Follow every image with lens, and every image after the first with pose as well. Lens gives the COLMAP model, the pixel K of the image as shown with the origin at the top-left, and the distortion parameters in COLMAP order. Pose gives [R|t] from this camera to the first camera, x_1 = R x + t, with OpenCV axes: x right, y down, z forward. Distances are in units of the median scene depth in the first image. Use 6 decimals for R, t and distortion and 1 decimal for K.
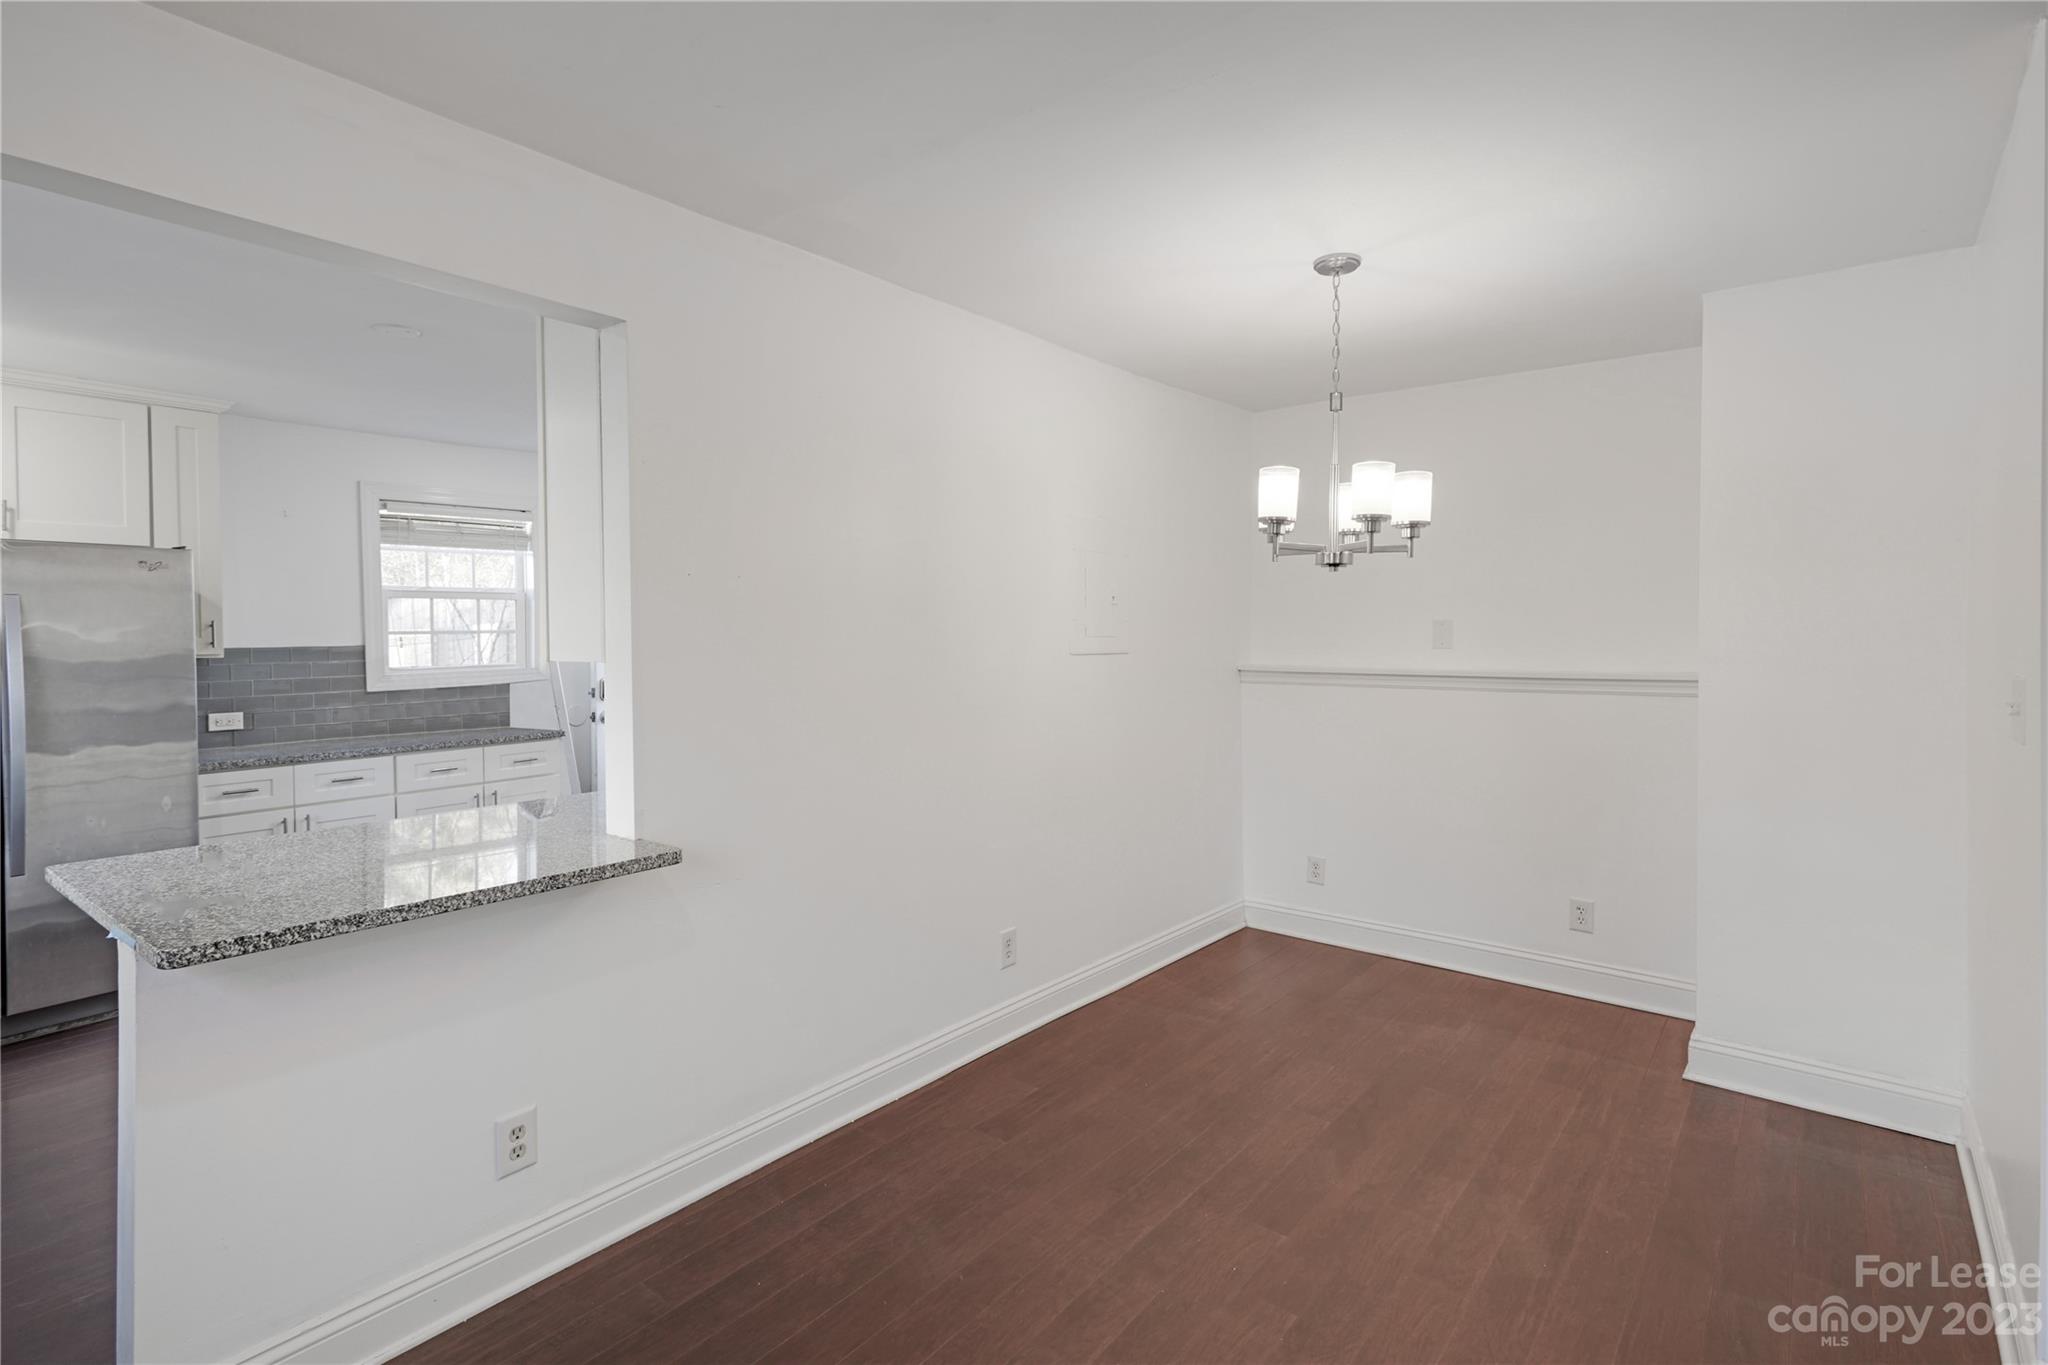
lens RADIAL K [[1007.9, 0, 1034.8], [0, 1007.9, 642.3], [0, 0, 1]] dist [-0.000229, 0.009272]
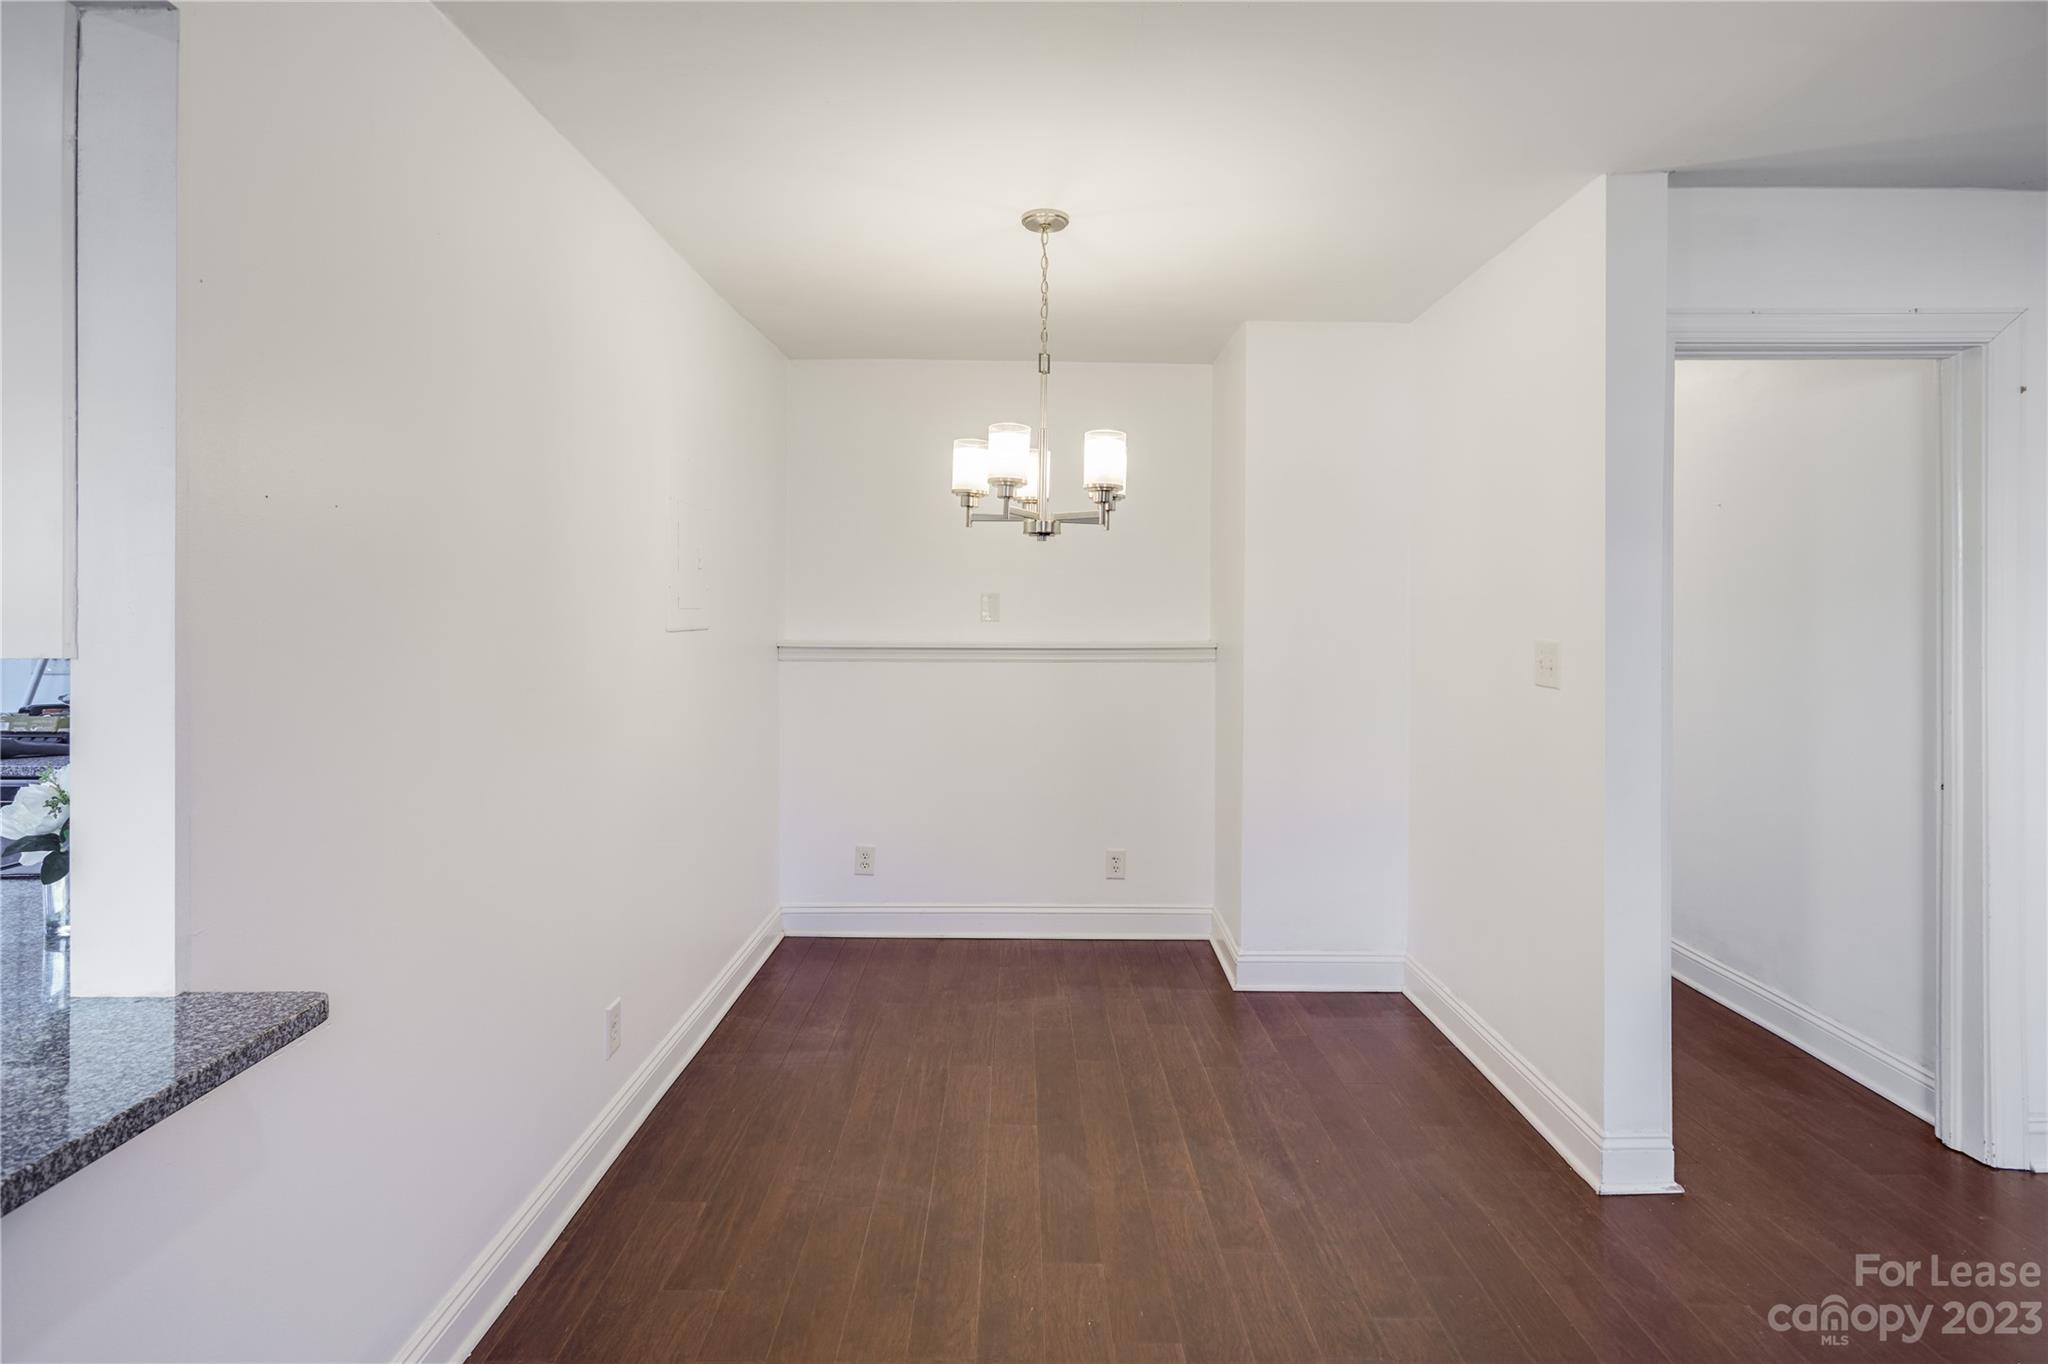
lens RADIAL K [[1035.6, 0, 1027.6], [0, 1035.6, 601.4], [0, 0, 1]] dist [-0.003815, -0.000288]
pose [[0.769239, 0.008270, 0.638908, -0.340199], [-0.000183, 0.999919, -0.012722, -0.001093], [-0.638962, 0.009669, 0.769178, 0.261933]]
